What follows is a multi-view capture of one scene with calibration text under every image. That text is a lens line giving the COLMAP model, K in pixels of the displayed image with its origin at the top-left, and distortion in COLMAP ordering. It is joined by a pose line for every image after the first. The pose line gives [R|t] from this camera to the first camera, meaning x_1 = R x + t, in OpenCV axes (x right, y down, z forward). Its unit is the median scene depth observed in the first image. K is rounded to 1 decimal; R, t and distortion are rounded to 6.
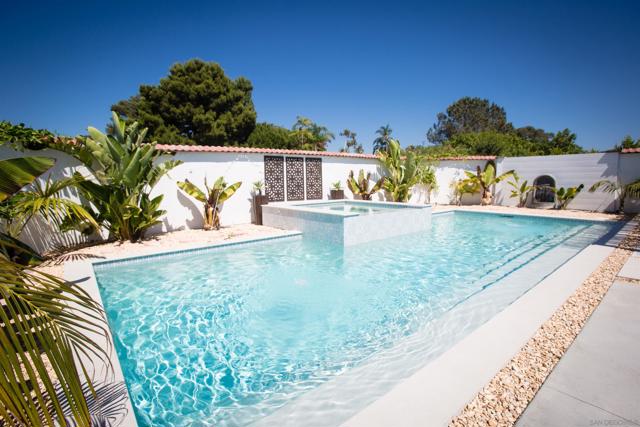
lens RADIAL K [[316.9, 0, 304.2], [0, 316.9, 197.4], [0, 0, 1]] dist [-0.056877, -0.002404]
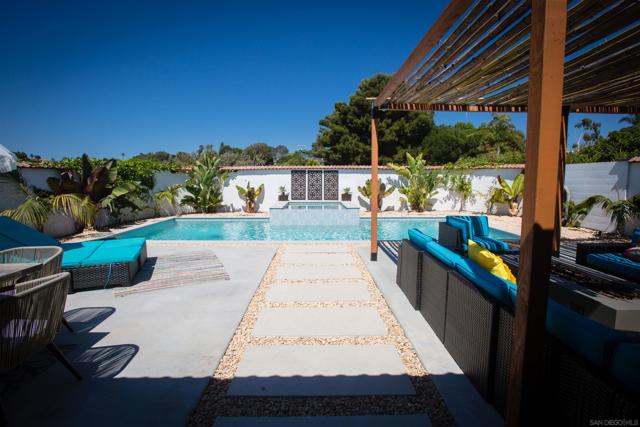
lens RADIAL K [[314.4, 0, 316.7], [0, 314.4, 190.7], [0, 0, 1]] dist [-0.055248, 0.016041]
pose [[0.802196, 0.035257, -0.596018, 0.642699], [-0.045828, 0.998946, -0.002590, -0.022159], [0.595299, 0.029393, 0.802967, -0.129535]]
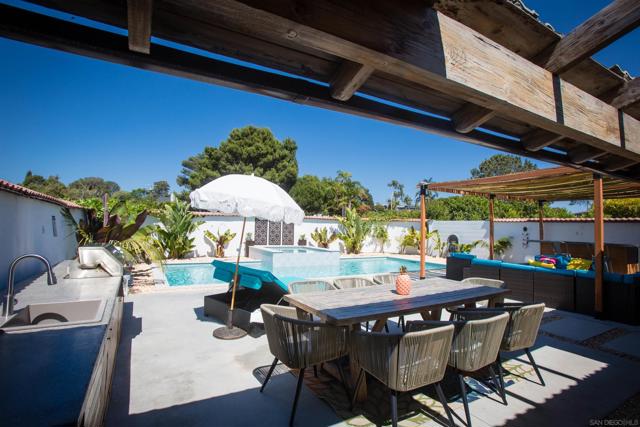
lens RADIAL K [[316.9, 0, 302.7], [0, 316.9, 191.3], [0, 0, 1]] dist [-0.056877, -0.002404]
pose [[0.983812, 0.018599, -0.178236, 0.308396], [-0.047945, 0.985660, -0.161789, -0.004094], [0.172671, 0.167715, 0.970596, -0.473920]]
